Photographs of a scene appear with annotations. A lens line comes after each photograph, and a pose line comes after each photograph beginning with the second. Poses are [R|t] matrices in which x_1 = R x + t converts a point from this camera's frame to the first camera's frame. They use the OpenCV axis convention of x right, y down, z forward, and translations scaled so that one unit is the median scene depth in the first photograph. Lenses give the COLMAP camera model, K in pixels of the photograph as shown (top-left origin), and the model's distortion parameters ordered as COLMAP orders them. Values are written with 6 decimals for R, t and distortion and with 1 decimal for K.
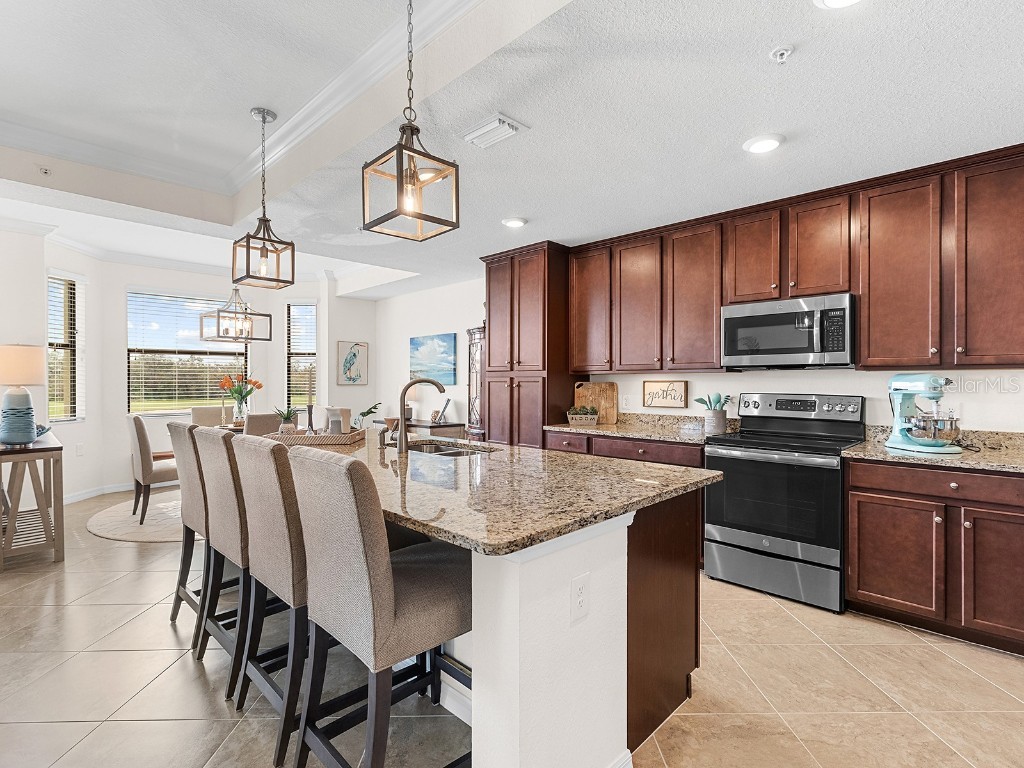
lens RADIAL K [[512.0, 0, 520.8], [0, 512.0, 377.8], [0, 0, 1]] dist [0.000624, -0.000047]
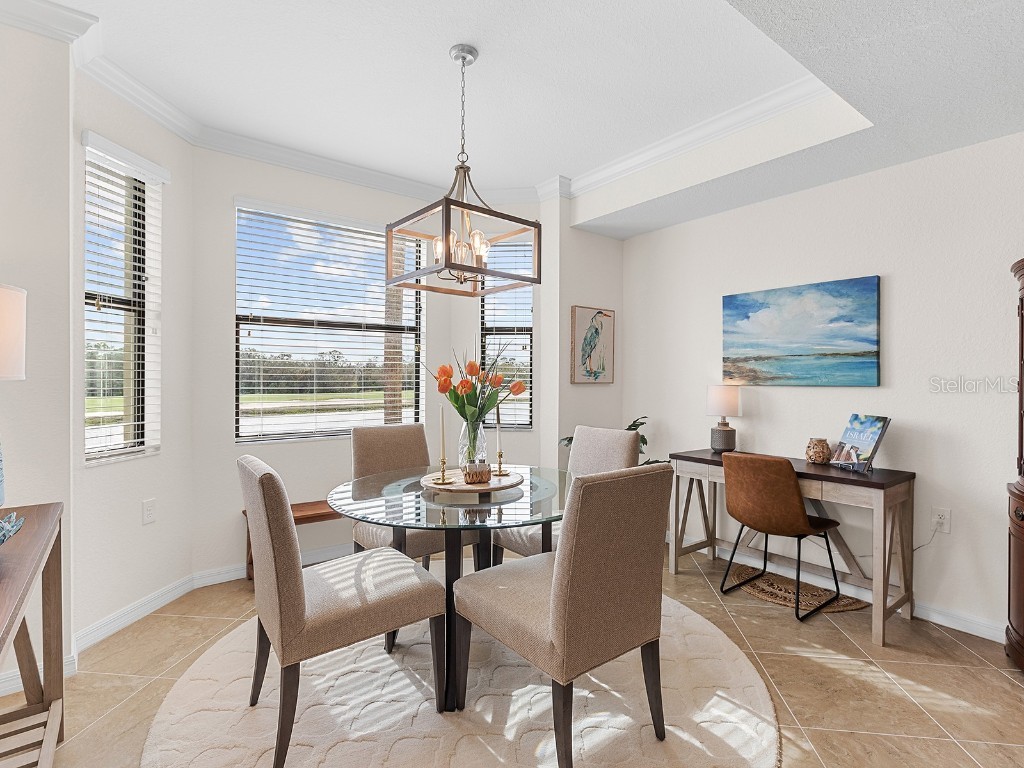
lens RADIAL K [[512.0, 0, 520.8], [0, 512.0, 377.8], [0, 0, 1]] dist [0.000624, -0.000047]
pose [[0.991160, 0.007723, -0.132449, -0.459969], [-0.006702, 0.999944, 0.008150, 0.004715], [0.132505, -0.007190, 0.991156, 0.581621]]
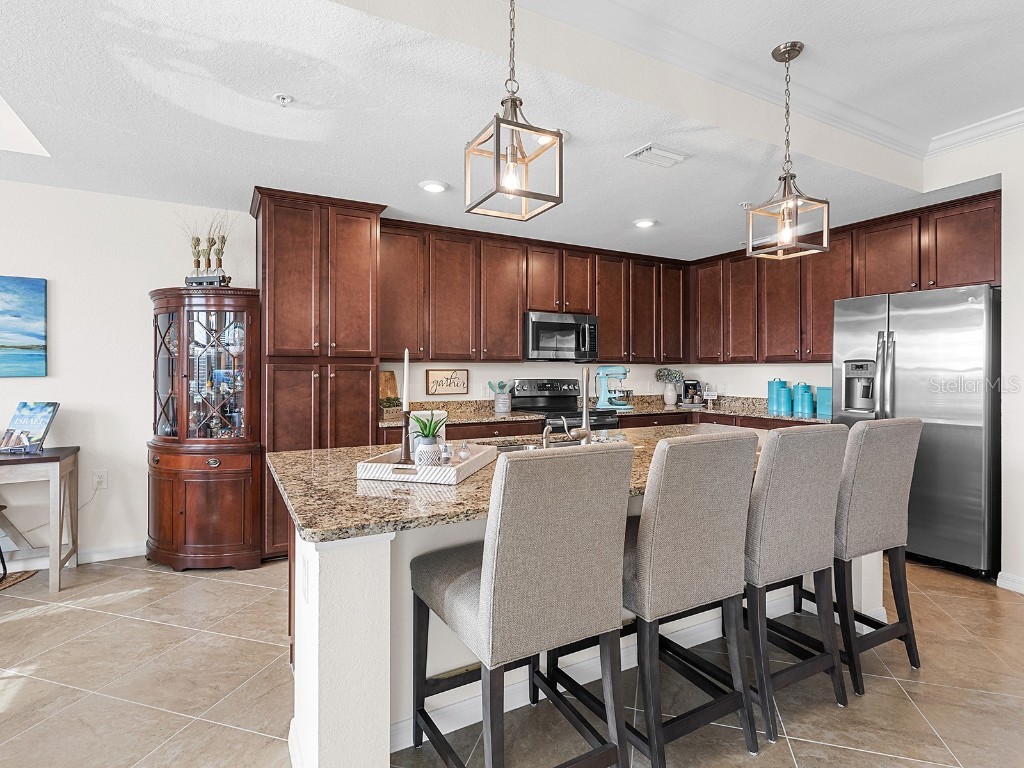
lens RADIAL K [[521.9, 0, 507.9], [0, 521.9, 367.8], [0, 0, 1]] dist [-0.000641, -0.000500]
pose [[0.297853, 0.005462, 0.954596, -0.594287], [-0.006315, 0.999973, -0.003751, 0.004252], [-0.954591, -0.004911, 0.297879, 0.446346]]
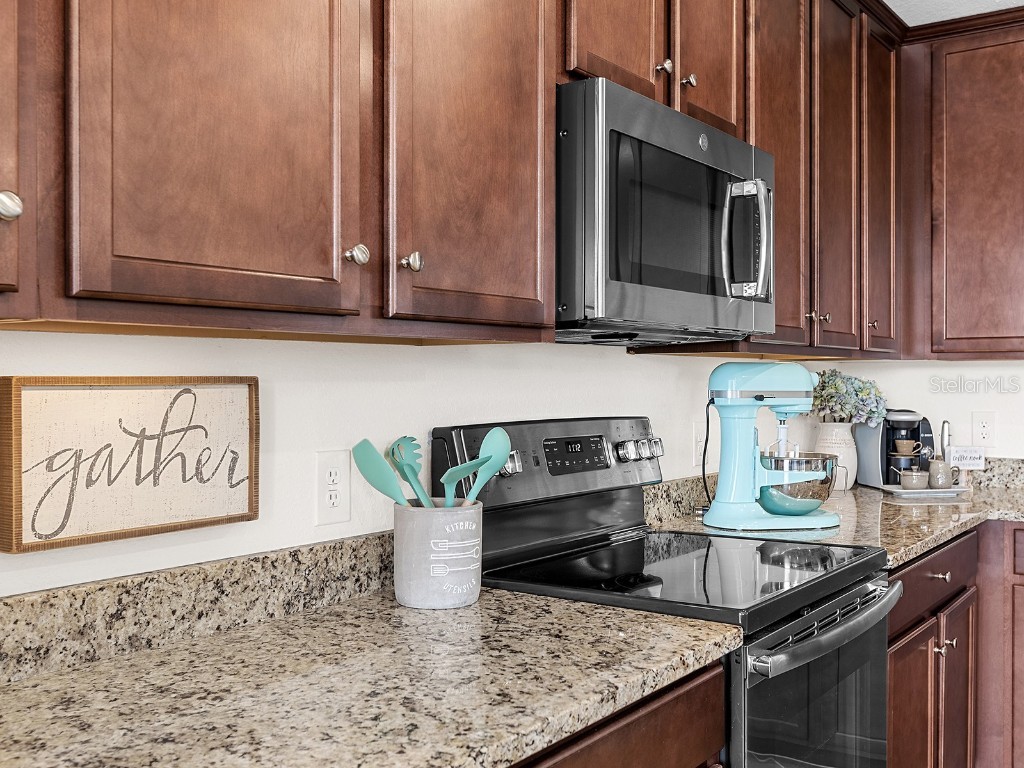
lens RADIAL K [[1019.0, 0, 512.0], [0, 1019.0, 384.0], [0, 0, 1]] dist [-0.008814, -0.000129]
pose [[-0.135915, -0.005636, 0.990705, -0.059943], [-0.004802, 0.999976, 0.005030, 0.004439], [-0.990709, -0.004074, -0.135938, 0.748951]]
